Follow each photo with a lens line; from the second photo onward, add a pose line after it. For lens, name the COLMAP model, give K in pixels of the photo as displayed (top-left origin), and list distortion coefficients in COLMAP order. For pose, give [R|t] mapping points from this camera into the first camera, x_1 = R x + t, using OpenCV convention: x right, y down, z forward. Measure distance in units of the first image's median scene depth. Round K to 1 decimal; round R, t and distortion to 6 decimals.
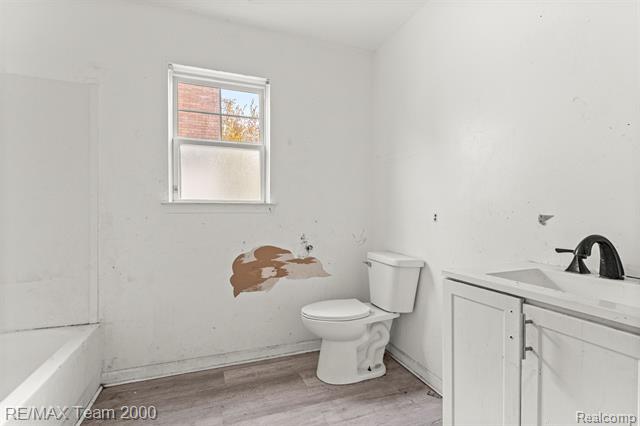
lens RADIAL K [[294.3, 0, 317.0], [0, 294.3, 215.8], [0, 0, 1]] dist [0.004008, -0.002696]
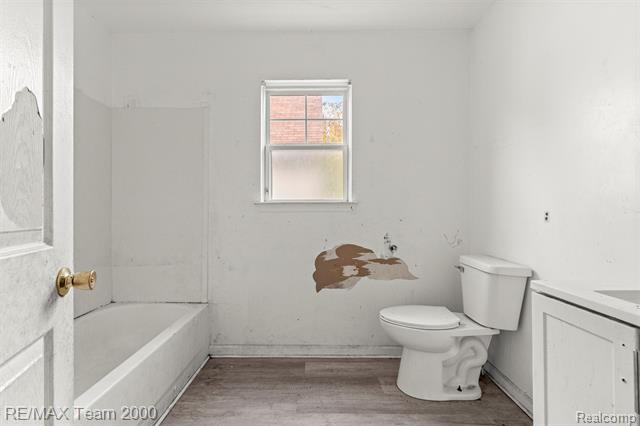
lens RADIAL K [[294.3, 0, 317.3], [0, 294.3, 210.3], [0, 0, 1]] dist [0.004008, -0.002696]
pose [[0.934707, -0.005963, -0.355370, 0.098677], [0.000642, 0.999886, -0.015088, 0.001417], [0.355420, 0.013875, 0.934604, 0.022037]]
